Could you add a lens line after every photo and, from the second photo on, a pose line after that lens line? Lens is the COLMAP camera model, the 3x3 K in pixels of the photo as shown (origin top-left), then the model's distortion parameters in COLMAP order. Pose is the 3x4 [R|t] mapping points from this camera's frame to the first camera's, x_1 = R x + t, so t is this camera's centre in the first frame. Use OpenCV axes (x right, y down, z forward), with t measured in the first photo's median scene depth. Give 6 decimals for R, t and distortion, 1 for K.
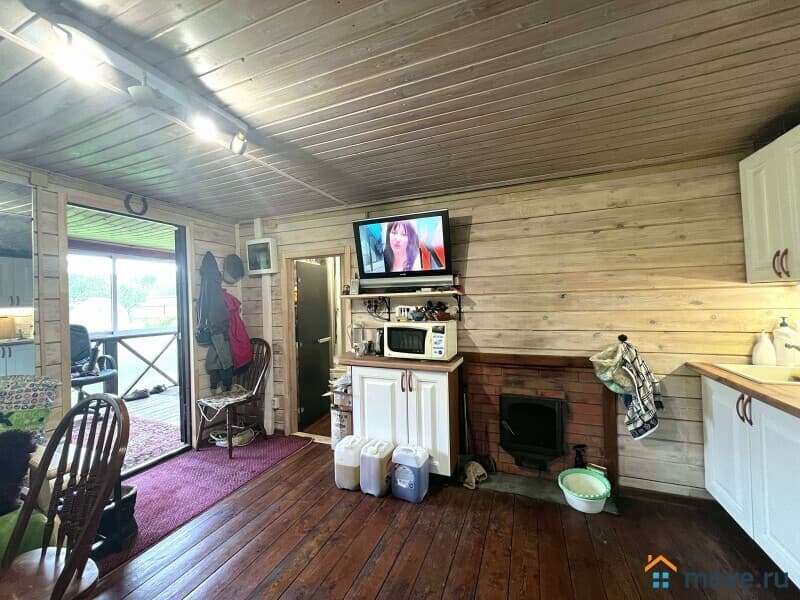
lens RADIAL K [[320.3, 0, 398.1], [0, 320.3, 297.9], [0, 0, 1]] dist [-0.000431, 0.000116]
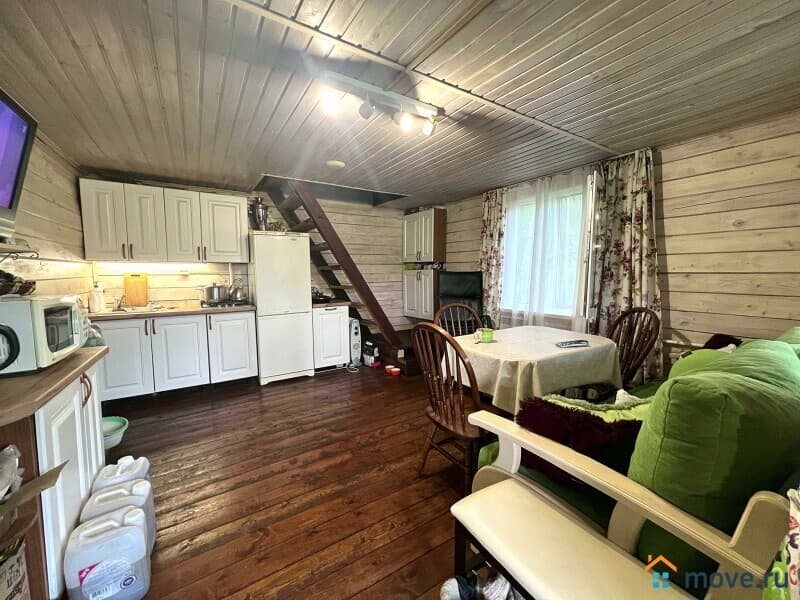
lens RADIAL K [[320.3, 0, 398.1], [0, 320.3, 297.9], [0, 0, 1]] dist [-0.000431, 0.000116]
pose [[-0.815431, -0.017853, 0.578579, -0.740115], [0.020840, 0.997971, 0.060165, 0.052122], [-0.578479, 0.061118, -0.813405, 1.023535]]
